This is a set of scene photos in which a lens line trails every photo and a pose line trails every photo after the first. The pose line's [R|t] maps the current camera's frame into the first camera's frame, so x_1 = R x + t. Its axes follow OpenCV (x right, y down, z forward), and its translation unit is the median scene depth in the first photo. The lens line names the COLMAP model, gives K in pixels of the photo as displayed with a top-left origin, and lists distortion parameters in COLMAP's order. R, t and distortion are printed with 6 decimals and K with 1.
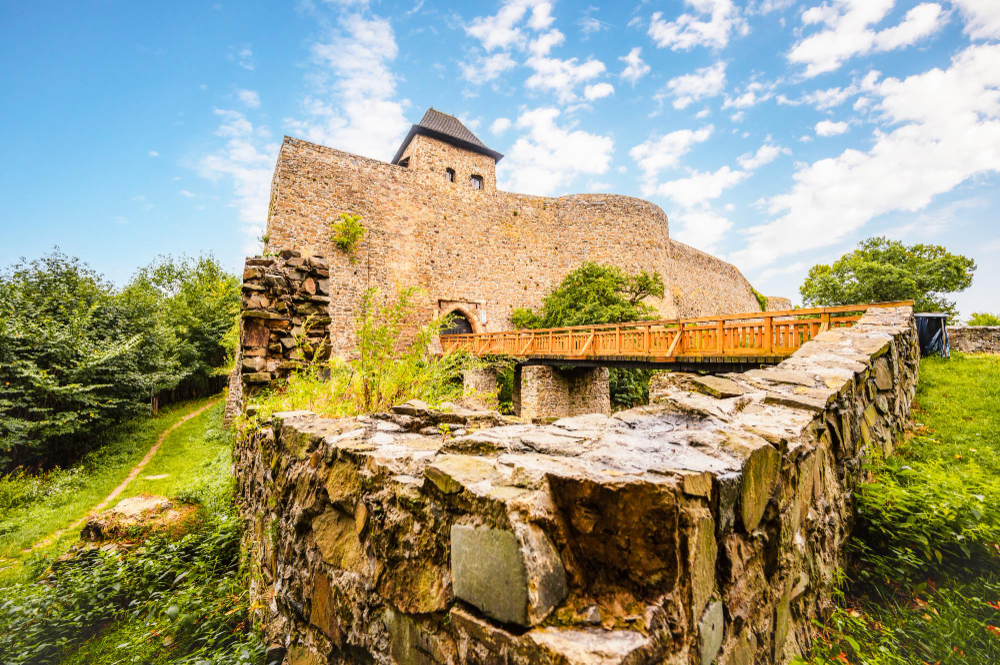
lens RADIAL K [[394.0, 0, 502.4], [0, 394.0, 327.1], [0, 0, 1]] dist [-0.000628, -0.000070]
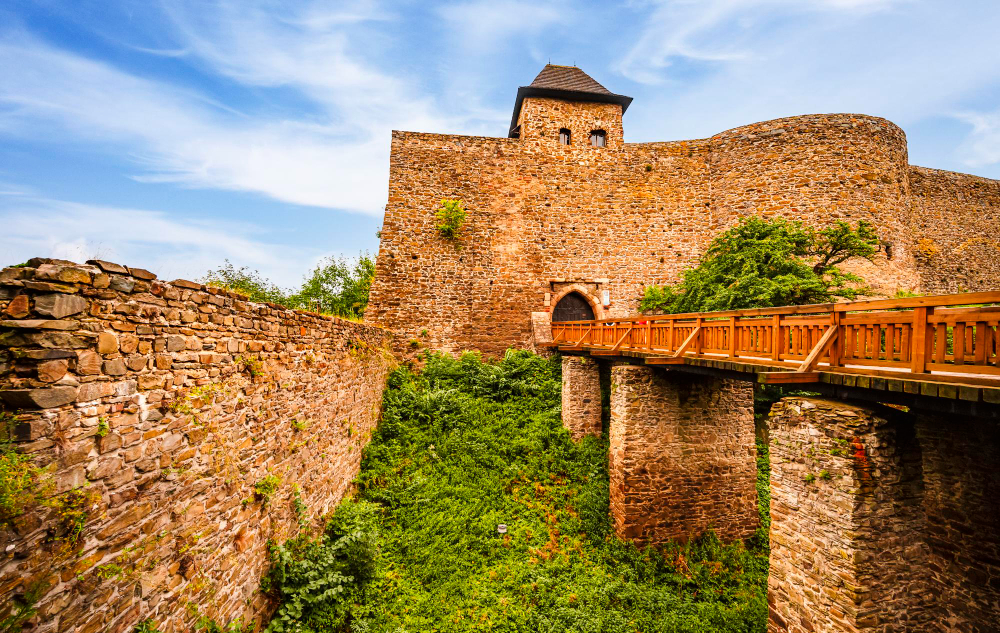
lens RADIAL K [[394.8, 0, 502.7], [0, 394.8, 330.7], [0, 0, 1]] dist [-0.002774, -0.000147]
pose [[0.905284, -0.006255, -0.424762, 0.117879], [0.033651, 0.997805, 0.057026, -0.013384], [0.423473, -0.065919, 0.903507, 0.135615]]
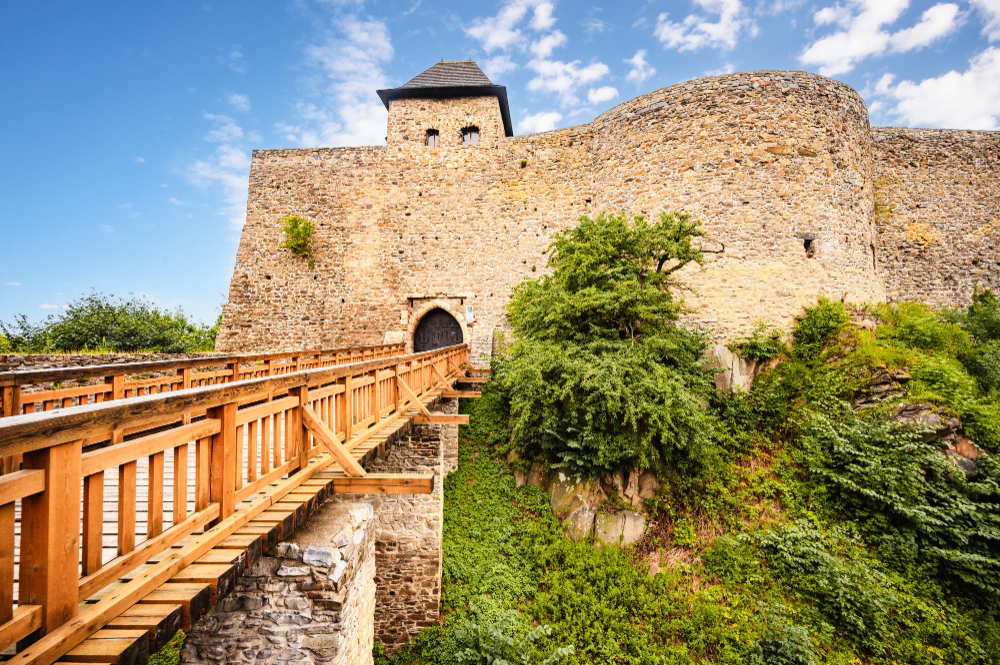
lens RADIAL K [[394.0, 0, 500.8], [0, 394.0, 331.5], [0, 0, 1]] dist [-0.000628, -0.000070]
pose [[0.812095, -0.020657, -0.583159, 0.463044], [0.054242, 0.997719, 0.040194, -0.022079], [0.580998, -0.064273, 0.811363, 0.436909]]
